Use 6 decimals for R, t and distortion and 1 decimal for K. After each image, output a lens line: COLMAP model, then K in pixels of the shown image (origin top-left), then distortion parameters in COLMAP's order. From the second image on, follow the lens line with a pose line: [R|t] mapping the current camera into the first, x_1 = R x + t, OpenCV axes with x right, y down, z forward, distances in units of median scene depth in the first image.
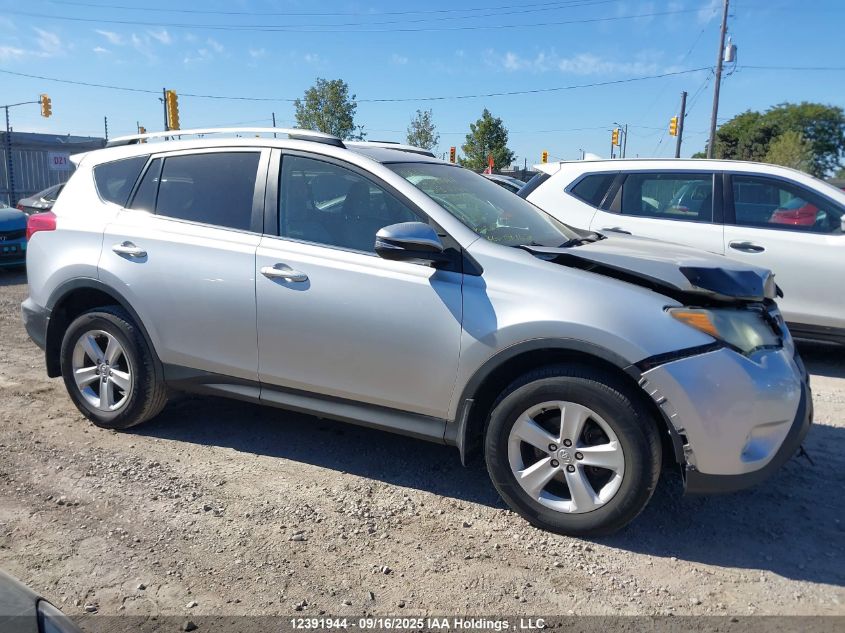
lens RADIAL K [[650.5, 0, 407.0], [0, 650.5, 302.2], [0, 0, 1]] dist [0.012170, -0.009904]
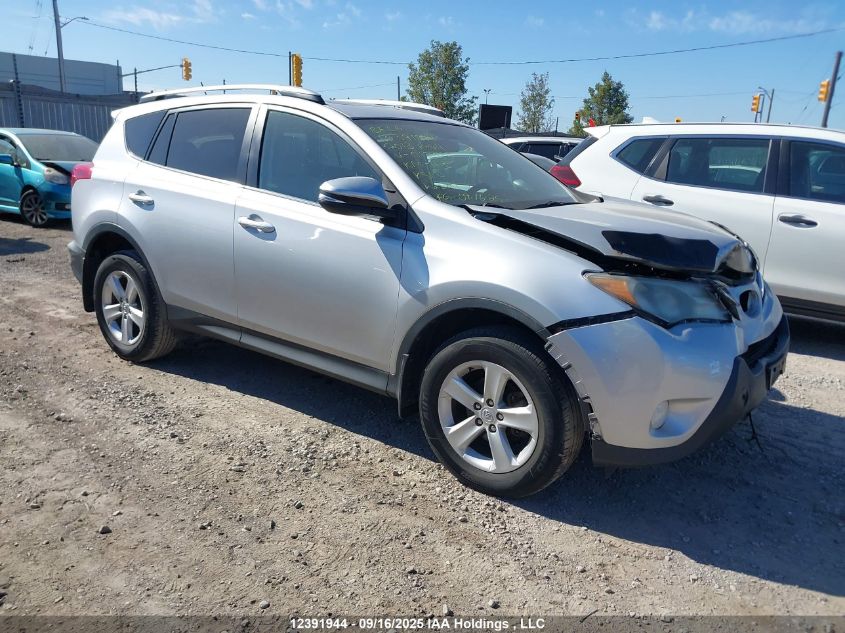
lens RADIAL K [[646.9, 0, 418.9], [0, 646.9, 303.7], [0, 0, 1]] dist [0.016398, -0.010831]
pose [[0.983260, 0.061129, -0.171647, 0.272457], [-0.051906, 0.996983, 0.057720, 0.010383], [0.174657, -0.047844, 0.983466, 0.007541]]
